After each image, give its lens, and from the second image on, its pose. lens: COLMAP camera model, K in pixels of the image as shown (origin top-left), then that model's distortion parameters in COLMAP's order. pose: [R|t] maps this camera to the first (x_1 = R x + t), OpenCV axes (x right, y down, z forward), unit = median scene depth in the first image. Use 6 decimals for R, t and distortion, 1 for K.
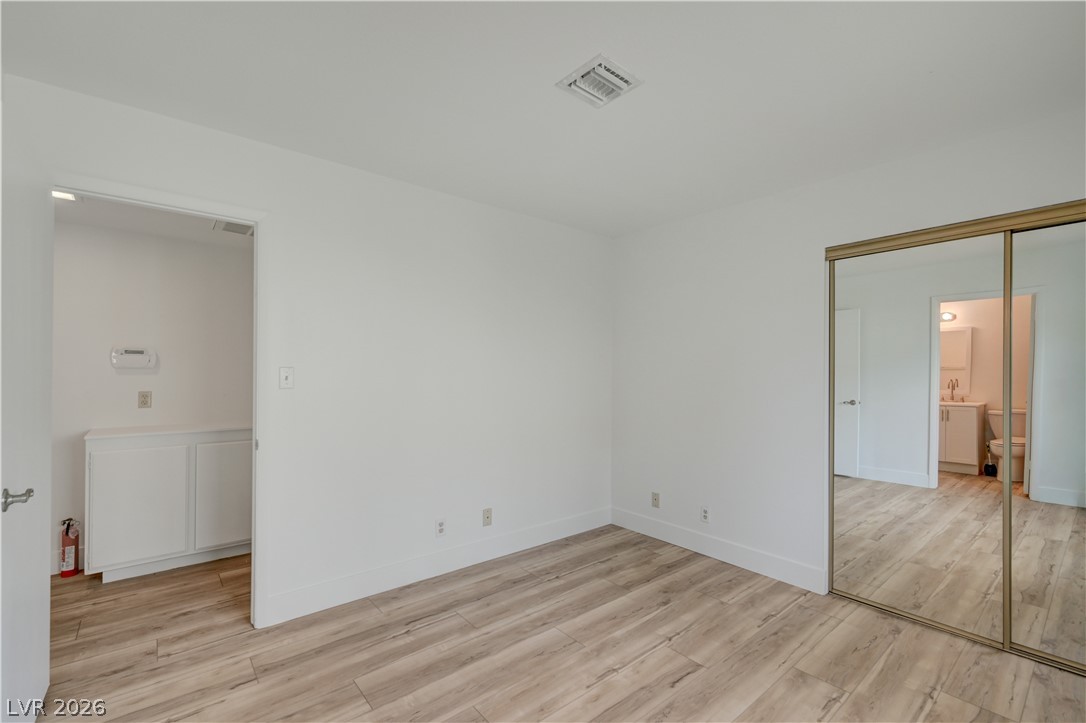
lens RADIAL K [[468.5, 0, 548.8], [0, 468.5, 363.6], [0, 0, 1]] dist [-0.000476, 0.001503]
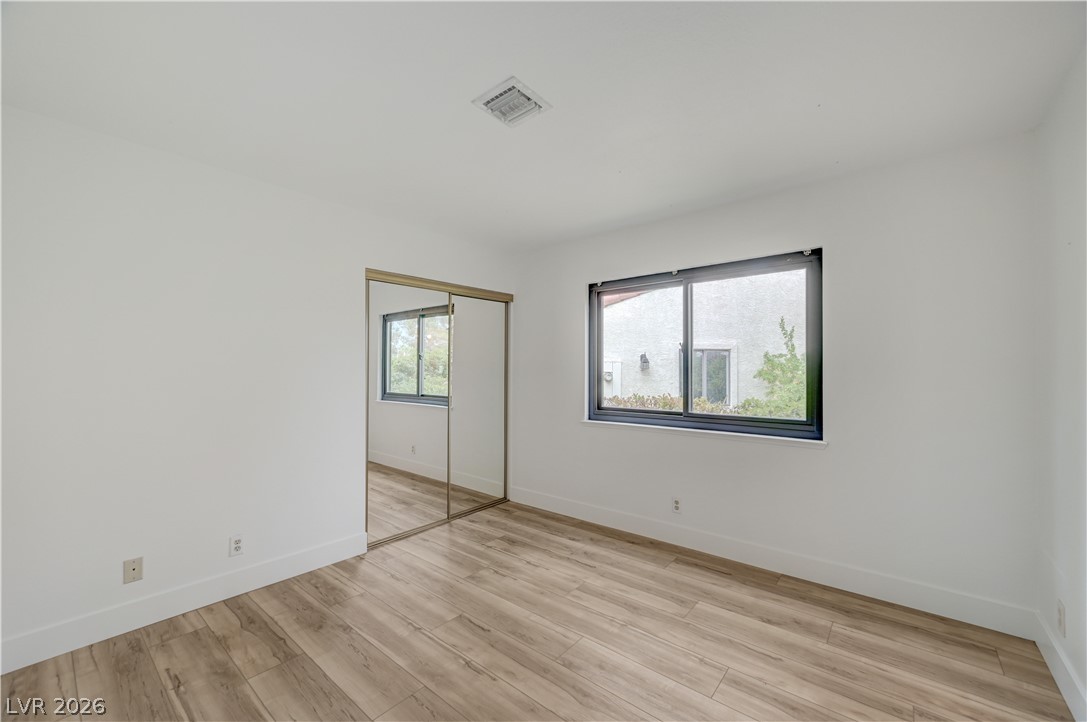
lens RADIAL K [[429.7, 0, 541.6], [0, 429.7, 367.0], [0, 0, 1]] dist [-0.000784, 0.001101]
pose [[-0.167565, 0.005267, 0.985847, -0.580138], [-0.017113, 0.999820, -0.008250, 0.011869], [-0.985713, -0.018254, -0.167444, 0.723119]]
